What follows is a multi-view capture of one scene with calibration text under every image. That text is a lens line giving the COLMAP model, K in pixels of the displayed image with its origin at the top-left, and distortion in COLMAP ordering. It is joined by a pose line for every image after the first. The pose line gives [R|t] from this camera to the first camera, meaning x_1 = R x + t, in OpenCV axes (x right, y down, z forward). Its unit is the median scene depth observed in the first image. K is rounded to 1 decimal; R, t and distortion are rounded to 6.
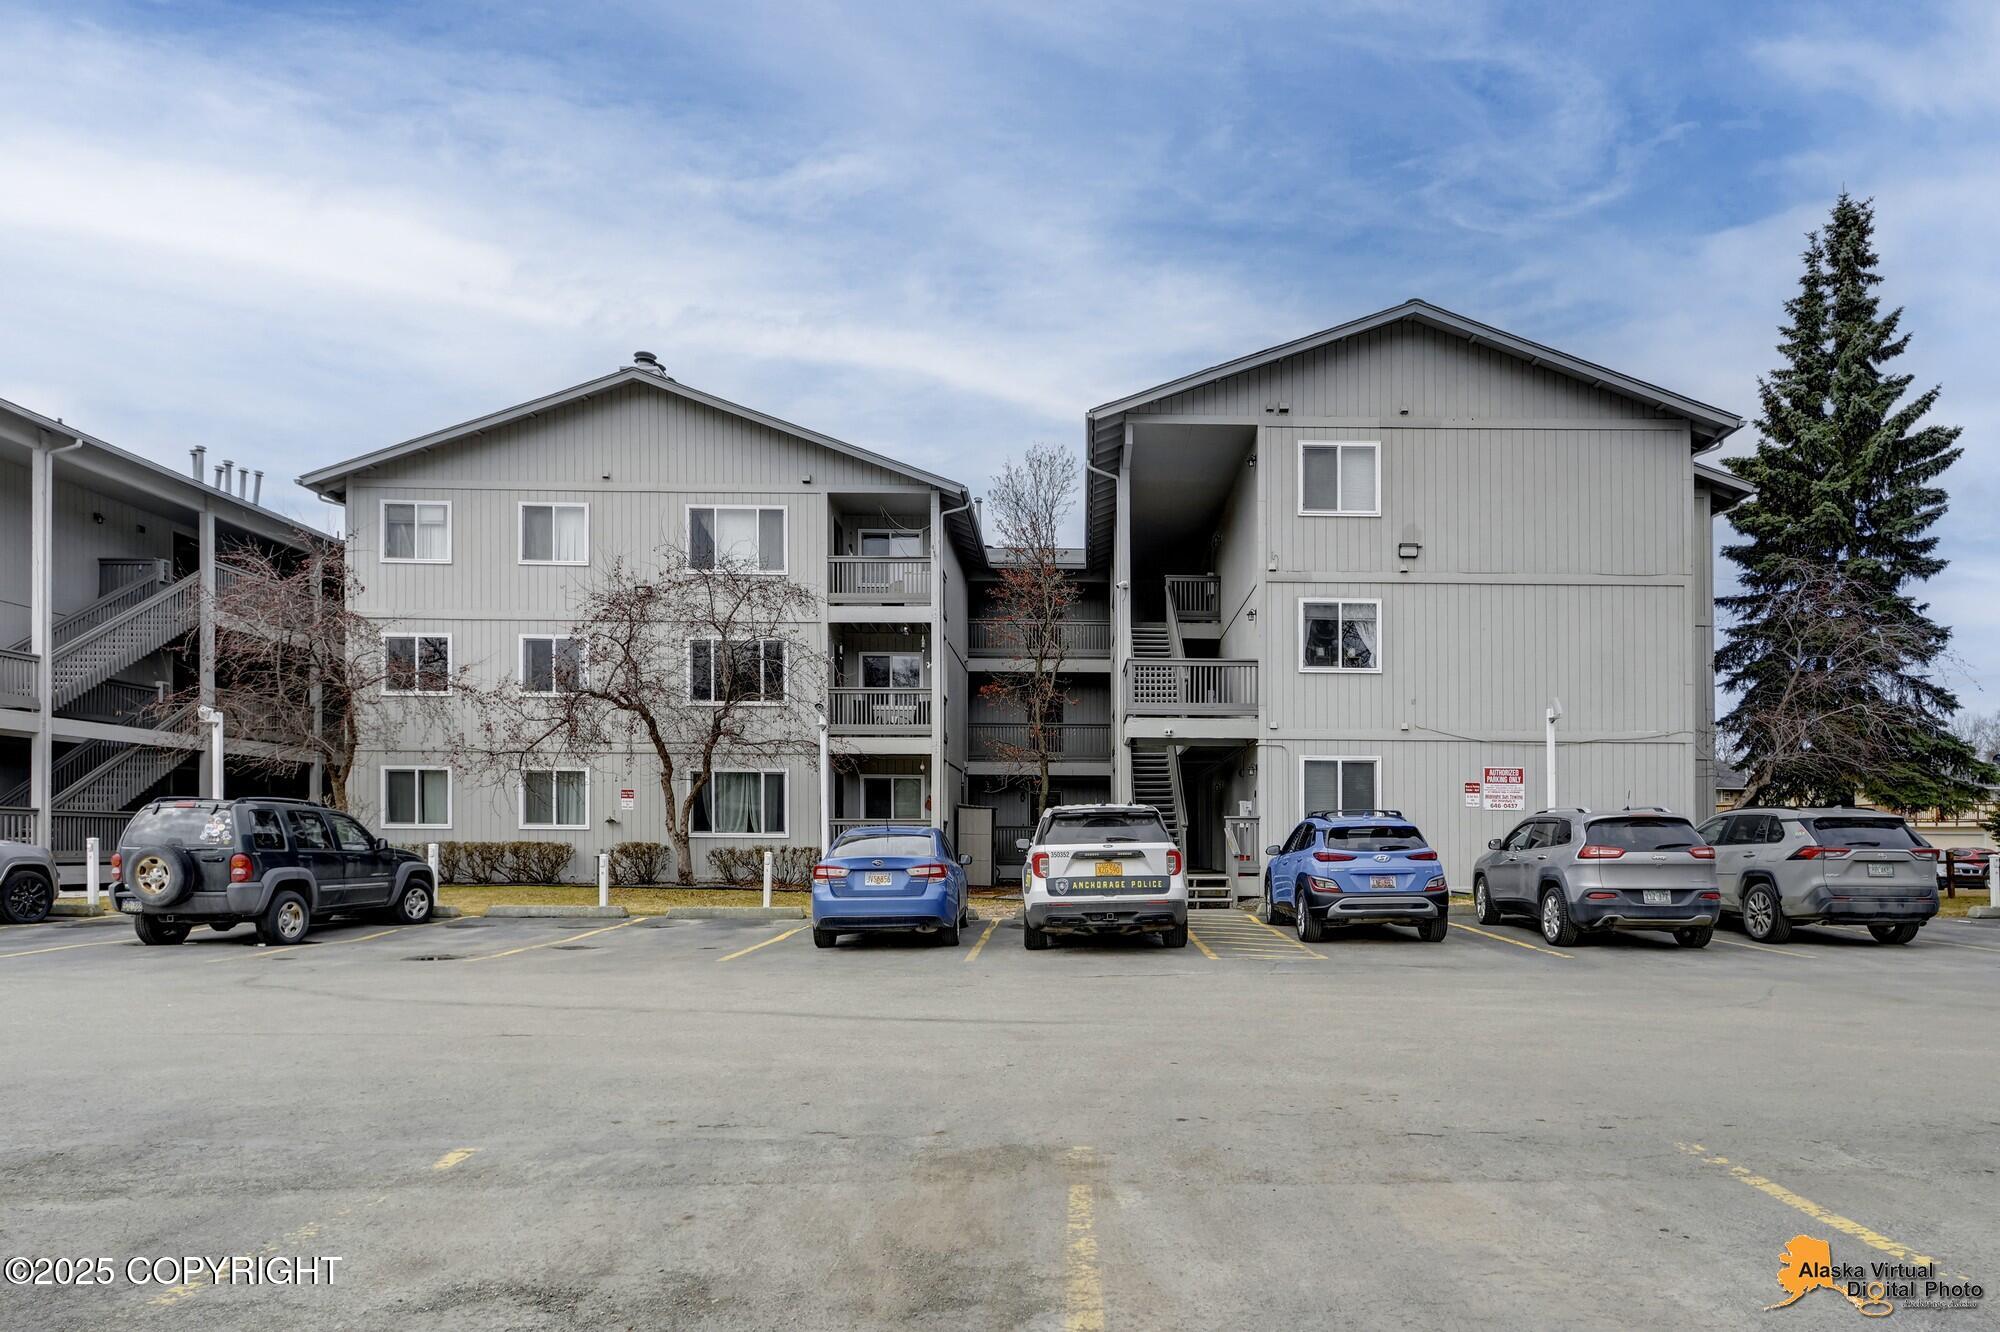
lens RADIAL K [[1031.0, 0, 995.5], [0, 1031.0, 713.8], [0, 0, 1]] dist [0.005558, 0.000205]
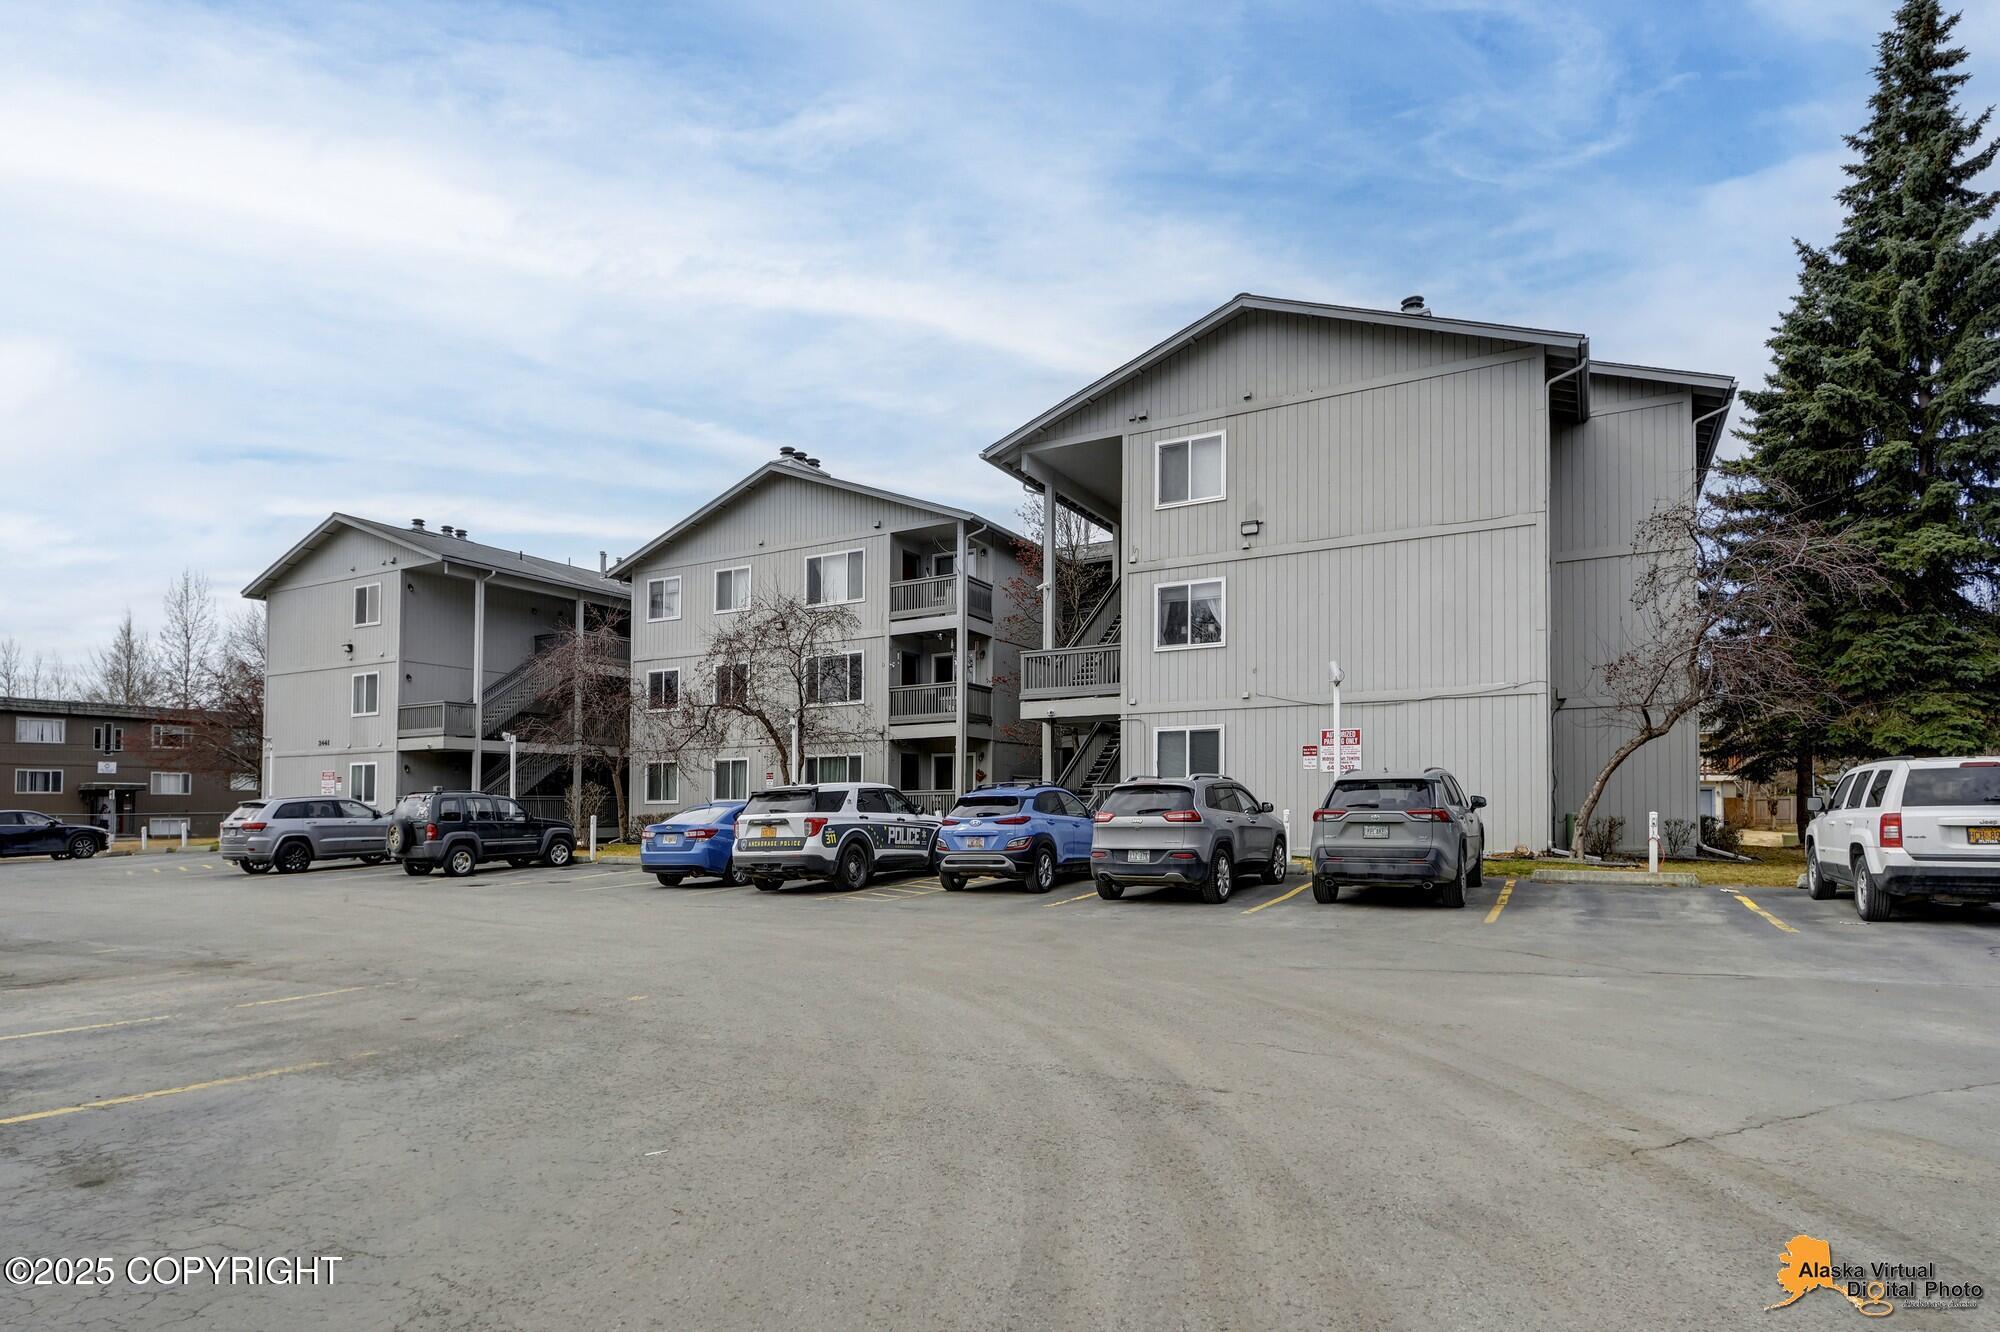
lens RADIAL K [[989.1, 0, 947.6], [0, 989.1, 636.0], [0, 0, 1]] dist [0.002623, -0.001453]
pose [[0.870891, -0.097273, -0.481753, 0.609881], [0.076511, 0.995101, -0.062612, -0.007658], [0.485483, 0.017669, 0.874067, -0.038350]]
